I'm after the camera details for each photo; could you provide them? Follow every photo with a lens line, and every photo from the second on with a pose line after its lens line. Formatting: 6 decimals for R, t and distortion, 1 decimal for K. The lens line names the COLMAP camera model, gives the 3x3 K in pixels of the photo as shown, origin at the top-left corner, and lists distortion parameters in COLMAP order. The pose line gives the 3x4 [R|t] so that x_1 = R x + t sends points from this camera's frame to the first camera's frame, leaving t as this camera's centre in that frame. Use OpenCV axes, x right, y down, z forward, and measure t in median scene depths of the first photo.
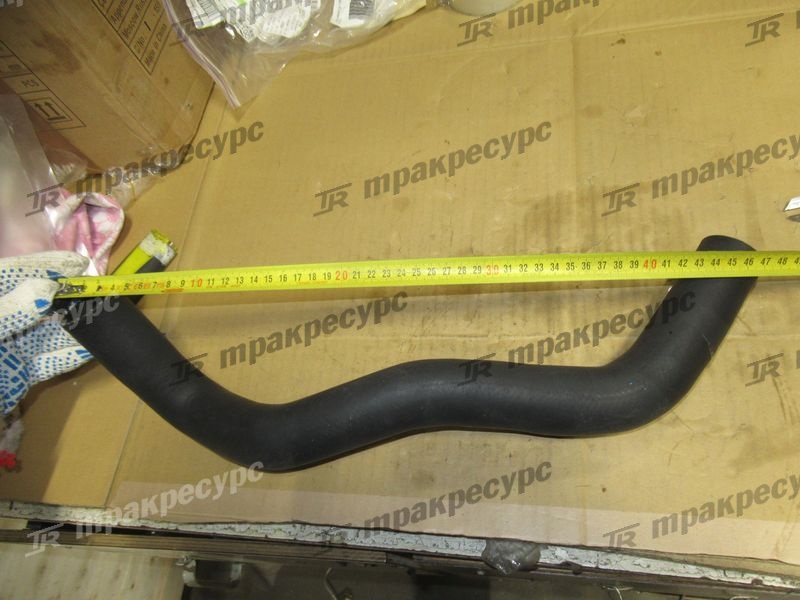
lens RADIAL K [[607.9, 0, 400.0], [0, 607.9, 300.0], [0, 0, 1]] dist [-0.000365, 0.003949]
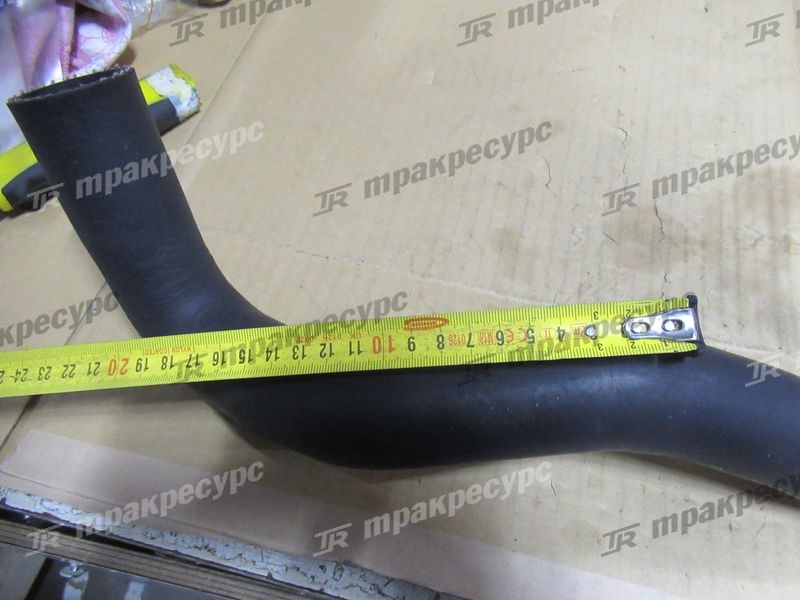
lens RADIAL K [[607.9, 0, 400.0], [0, 607.9, 300.0], [0, 0, 1]] dist [-0.000365, 0.003949]
pose [[0.957940, 0.254657, 0.132289, -0.228129], [-0.247688, 0.966522, -0.066980, 0.135679], [-0.144917, 0.031397, 0.988946, 0.378606]]
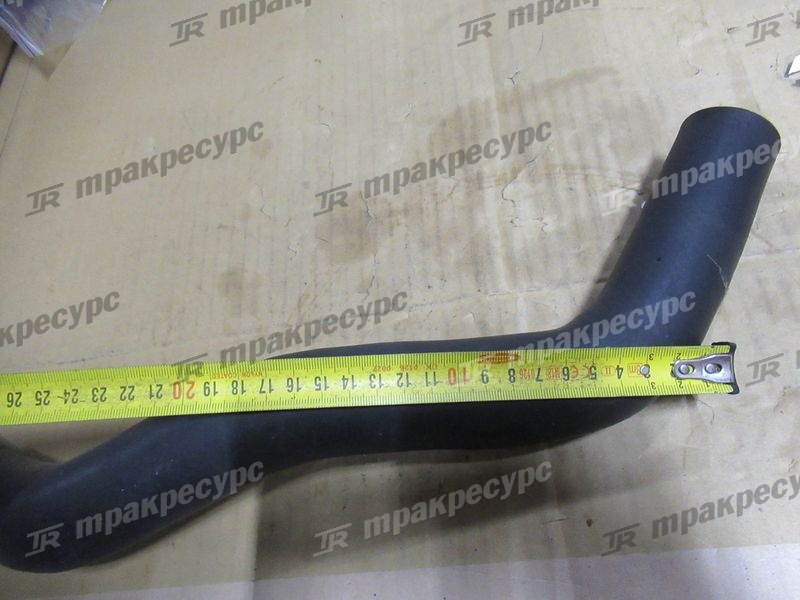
lens RADIAL K [[607.9, 0, 400.0], [0, 607.9, 300.0], [0, 0, 1]] dist [-0.000365, 0.003949]
pose [[0.989900, -0.130135, 0.056237, 0.110245], [0.131098, 0.991274, -0.013772, 0.055502], [-0.053954, 0.021005, 0.998322, 0.306139]]
